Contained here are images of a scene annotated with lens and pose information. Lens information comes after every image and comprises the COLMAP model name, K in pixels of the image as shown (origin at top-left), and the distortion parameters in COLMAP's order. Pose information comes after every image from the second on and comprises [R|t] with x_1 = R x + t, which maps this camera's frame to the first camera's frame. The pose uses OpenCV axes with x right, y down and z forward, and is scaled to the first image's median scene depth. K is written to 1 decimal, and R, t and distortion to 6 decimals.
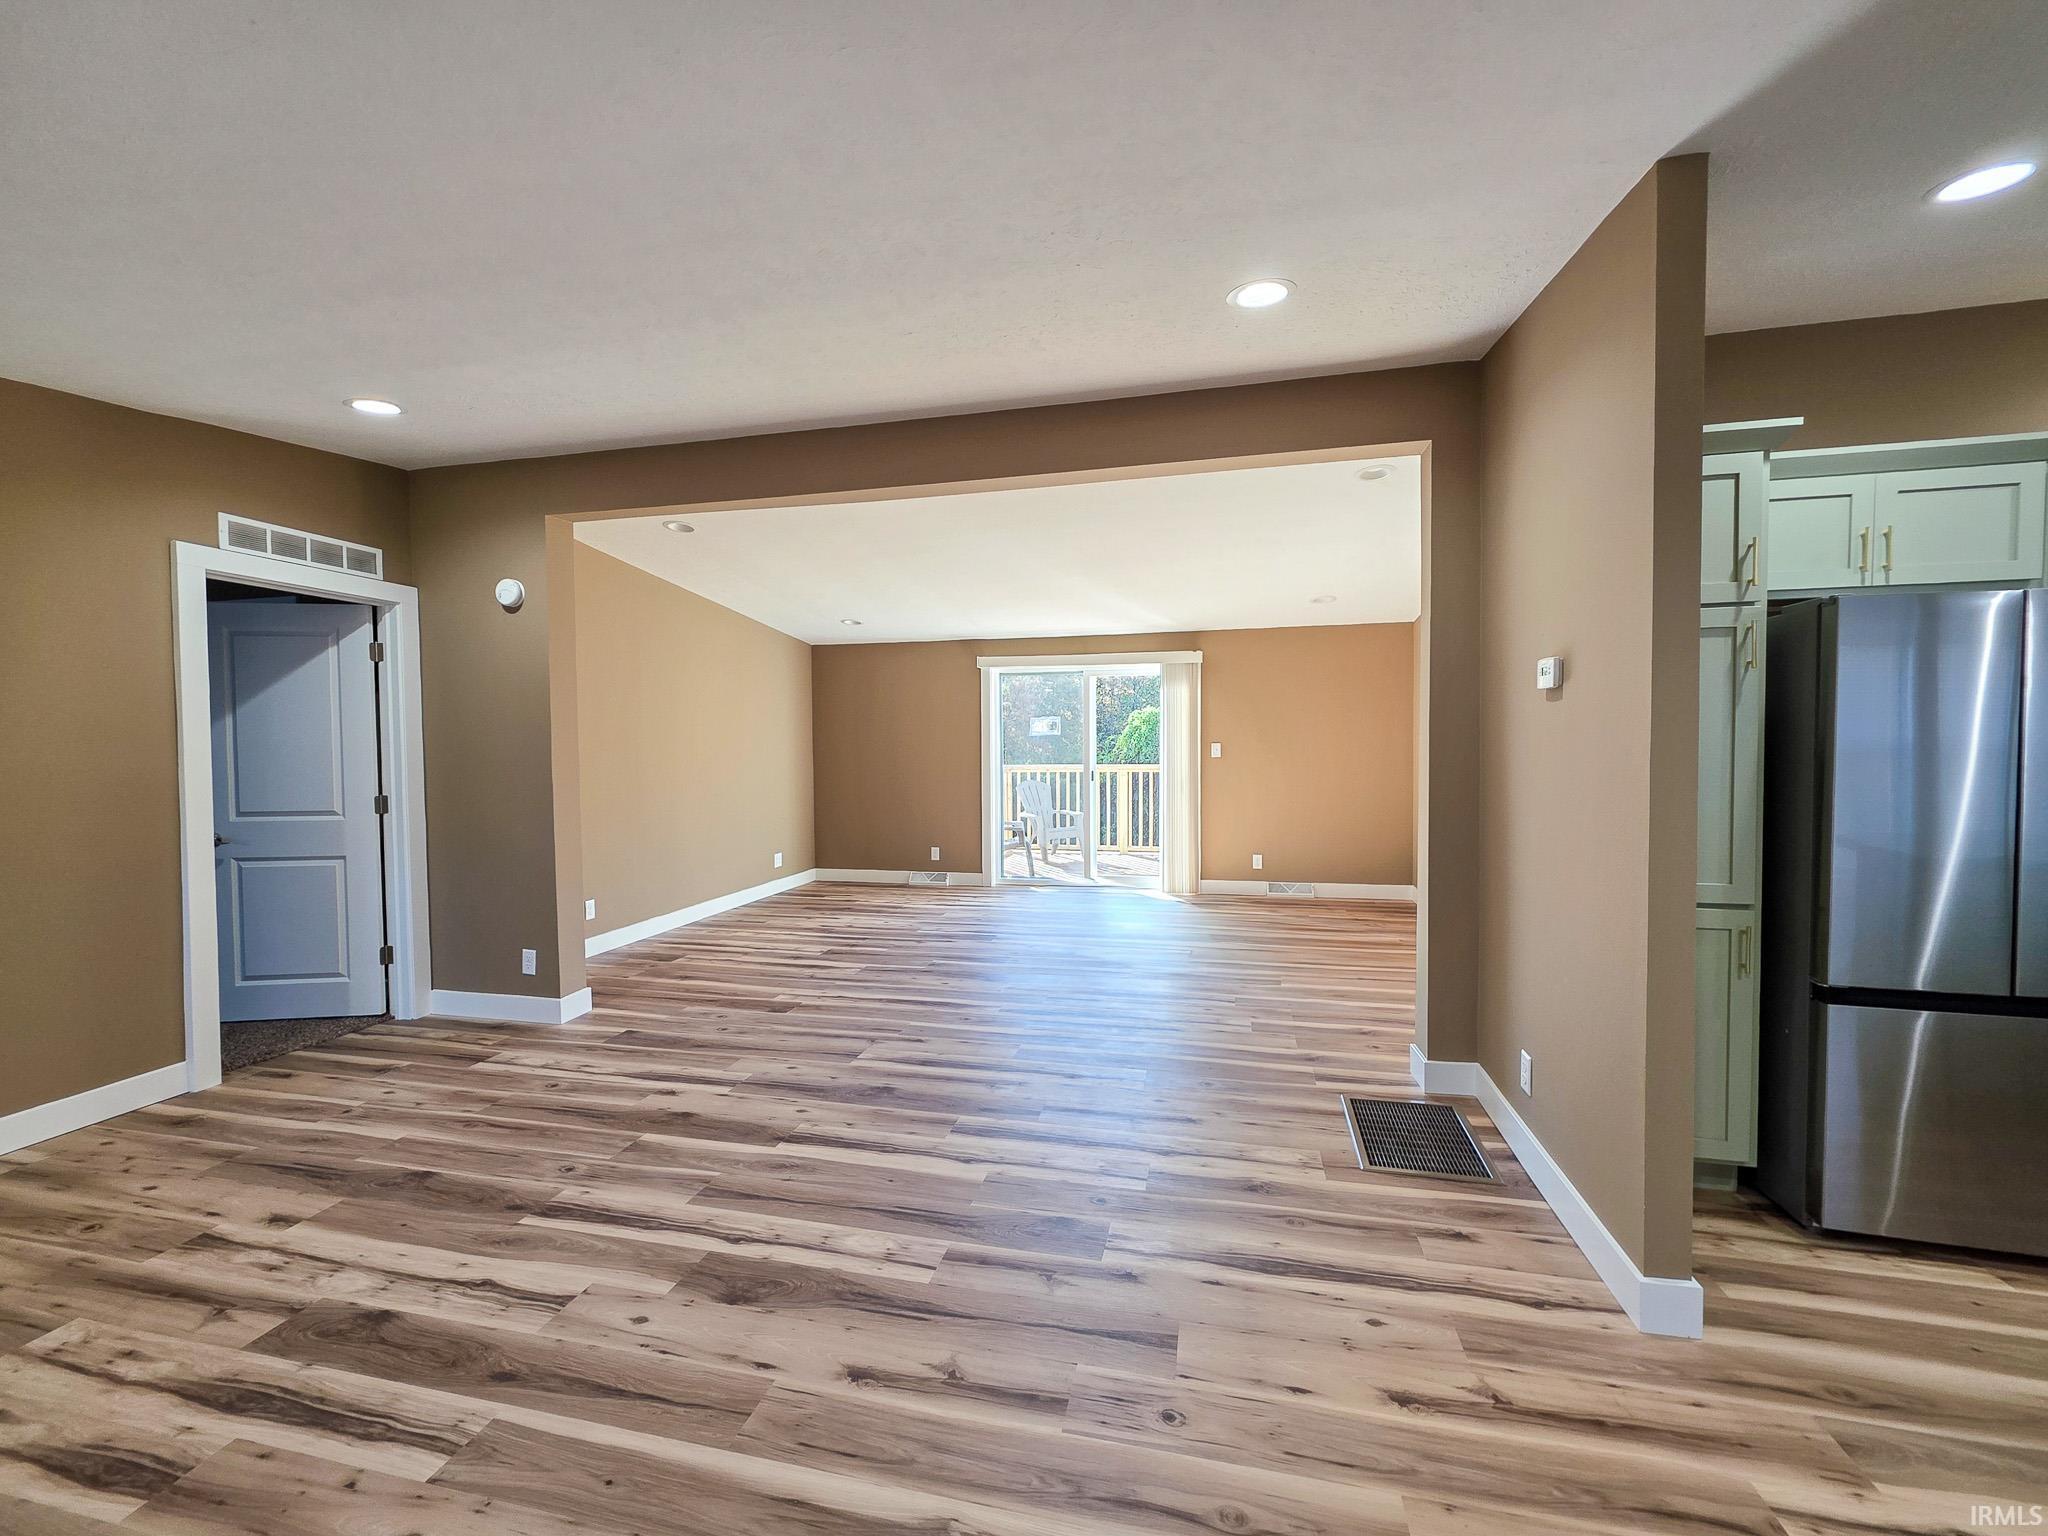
lens RADIAL K [[816.4, 0, 1031.5], [0, 816.4, 771.4], [0, 0, 1]] dist [0.001572, -0.000406]
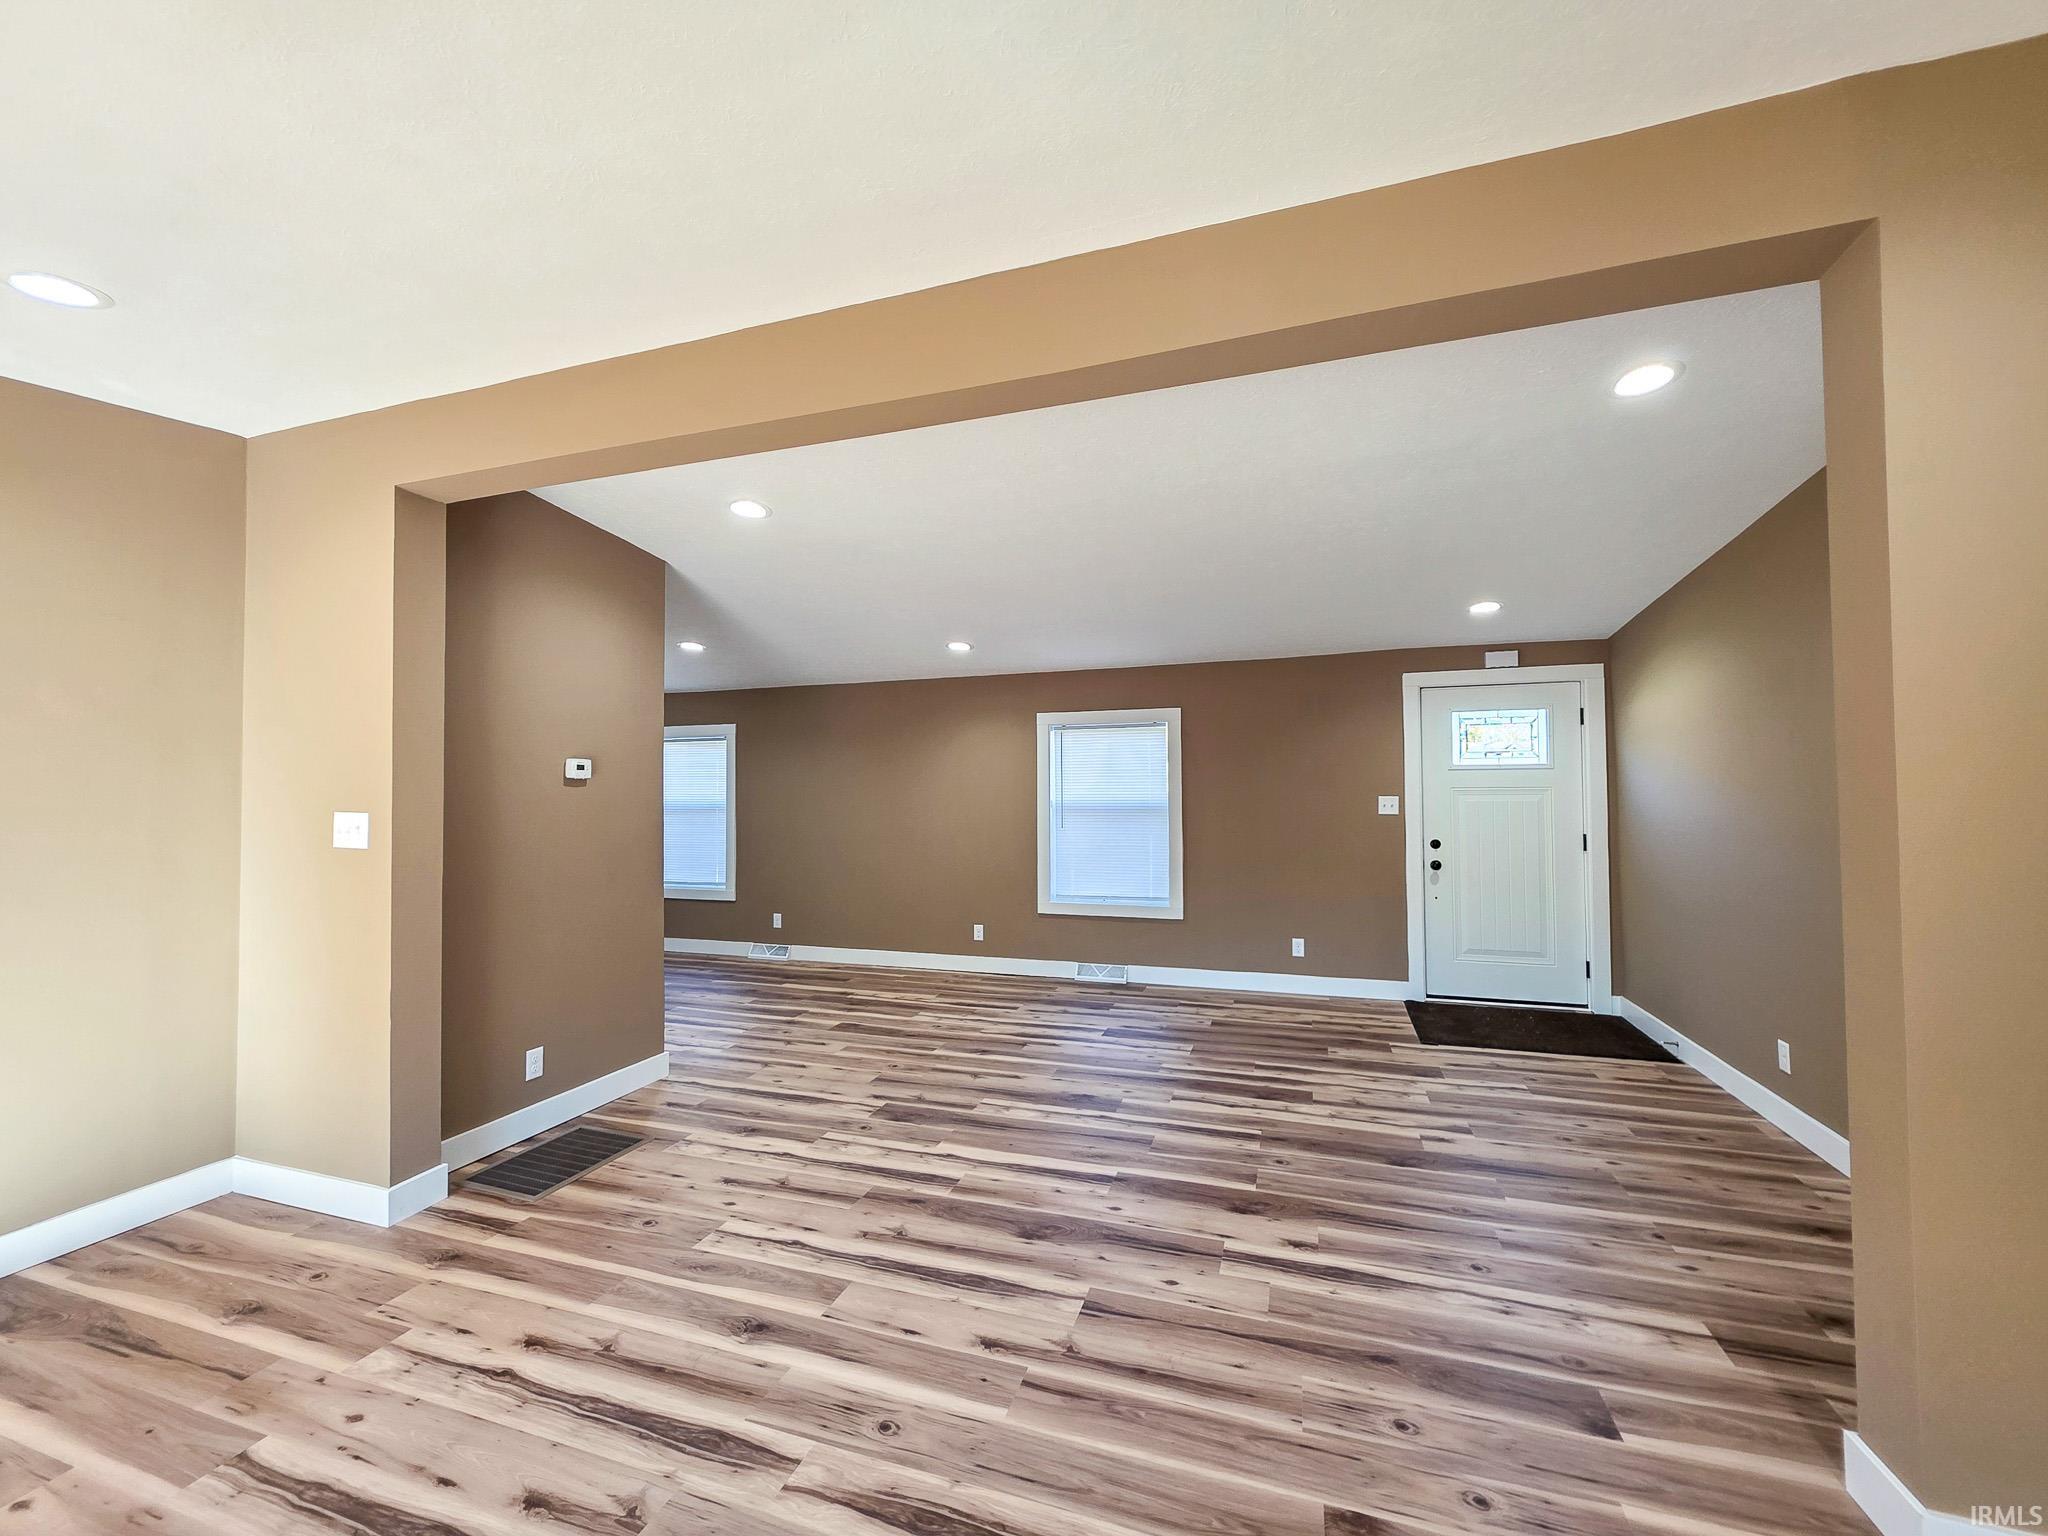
lens RADIAL K [[832.6, 0, 1030.6], [0, 832.6, 781.7], [0, 0, 1]] dist [0.001207, -0.000067]
pose [[-0.995699, 0.018118, 0.090853, -0.258458], [0.020070, 0.999586, 0.020617, -0.079994], [-0.090442, 0.022352, -0.995651, 1.782066]]
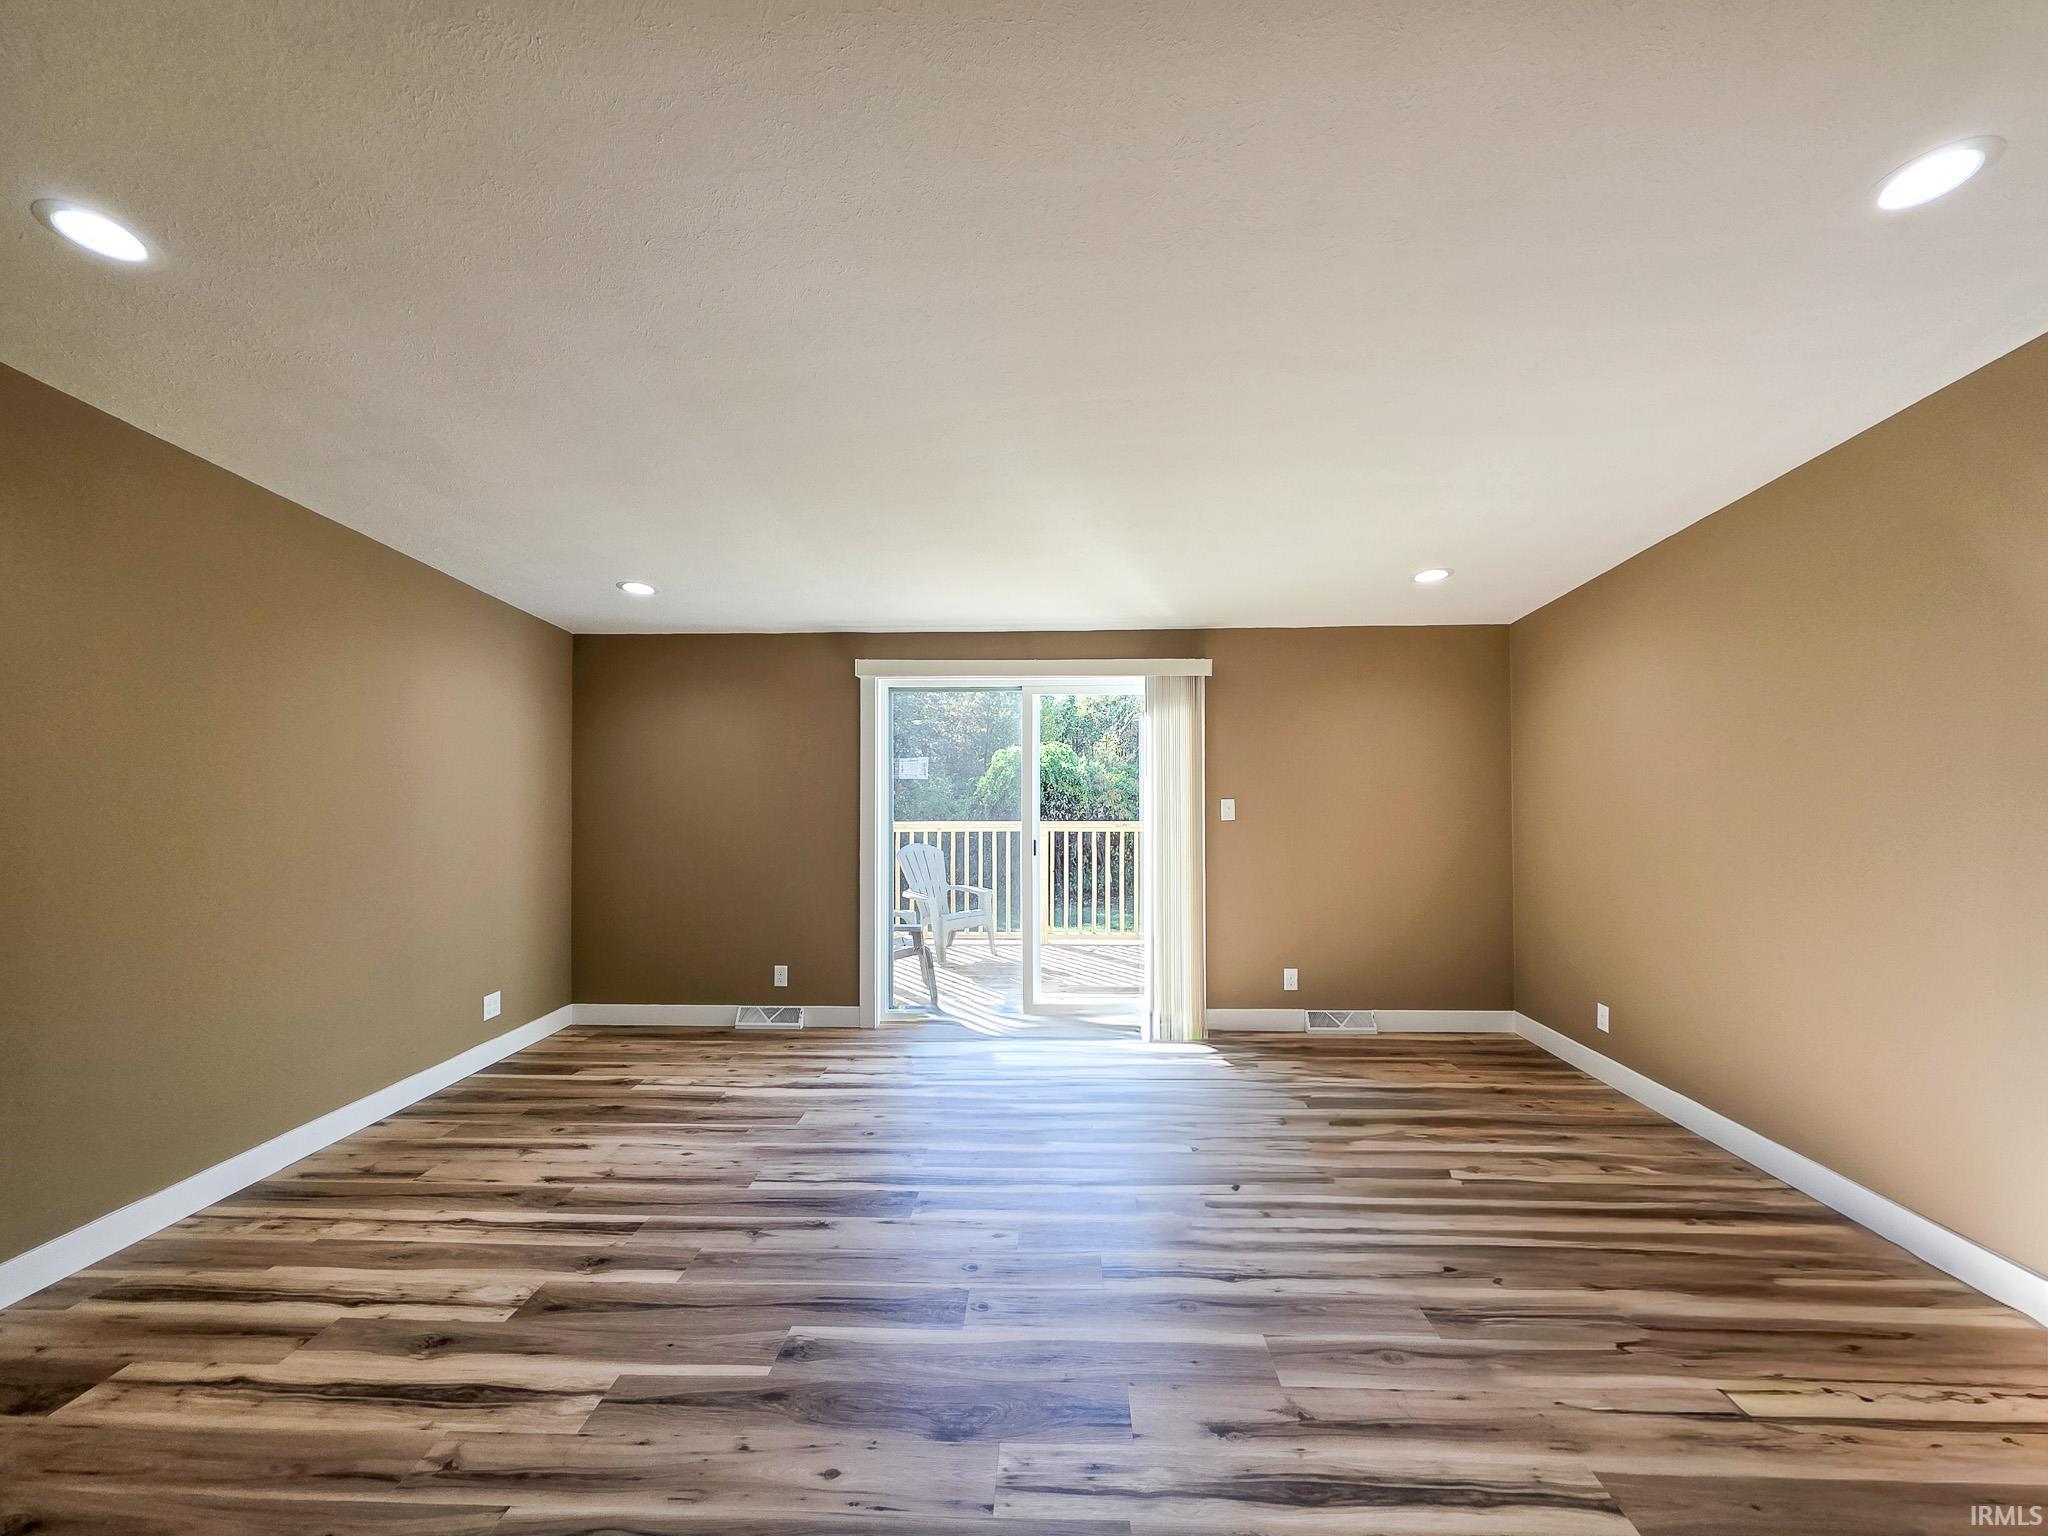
lens RADIAL K [[818.0, 0, 1017.3], [0, 818.0, 764.1], [0, 0, 1]] dist [0.000905, -0.000076]
pose [[0.983708, 0.010134, 0.179485, -0.132277], [0.000221, 0.998341, -0.057579, -0.054878], [-0.179771, 0.056681, 0.982074, 0.855634]]
